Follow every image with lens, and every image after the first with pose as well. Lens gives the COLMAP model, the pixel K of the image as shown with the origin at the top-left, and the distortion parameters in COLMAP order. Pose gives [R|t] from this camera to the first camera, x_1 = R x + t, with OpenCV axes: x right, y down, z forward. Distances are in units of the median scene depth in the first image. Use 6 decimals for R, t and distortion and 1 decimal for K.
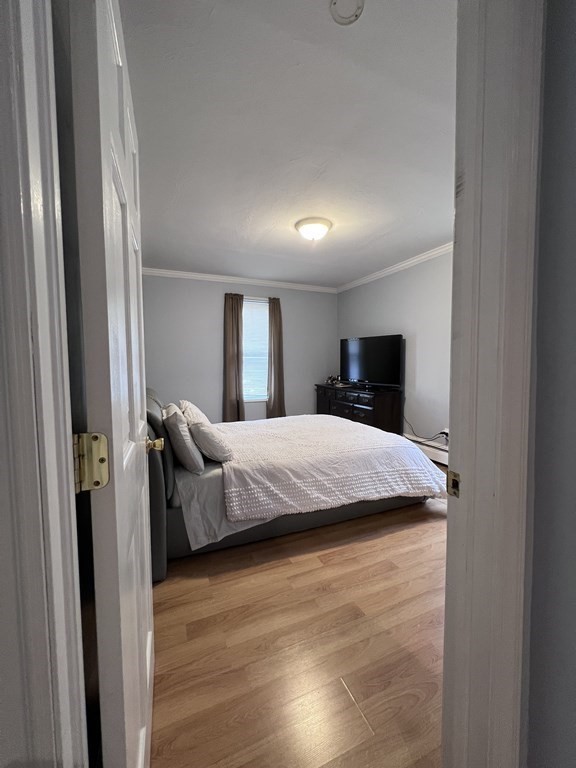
lens RADIAL K [[307.6, 0, 289.8], [0, 307.6, 380.2], [0, 0, 1]] dist [-0.001214, -0.000093]
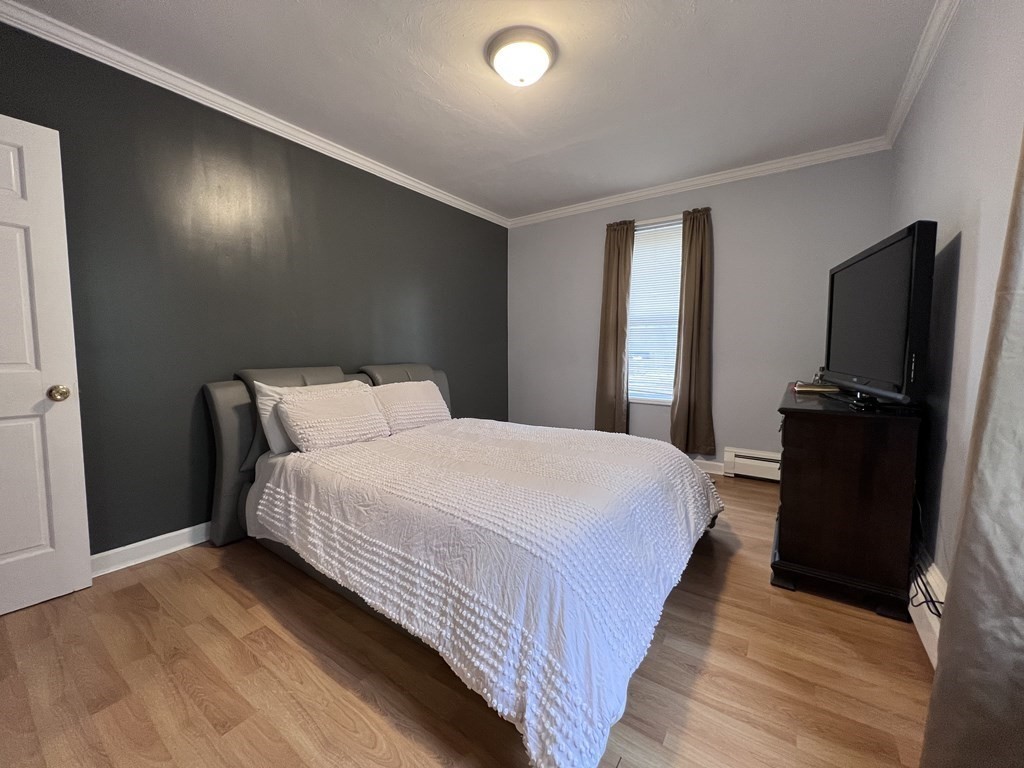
lens RADIAL K [[410.2, 0, 513.7], [0, 410.2, 387.0], [0, 0, 1]] dist [-0.001214, -0.000093]
pose [[0.524069, 0.082299, -0.847690, 0.934379], [-0.053364, 0.996538, 0.063759, 0.003778], [0.850002, 0.011822, 0.526646, 0.894697]]
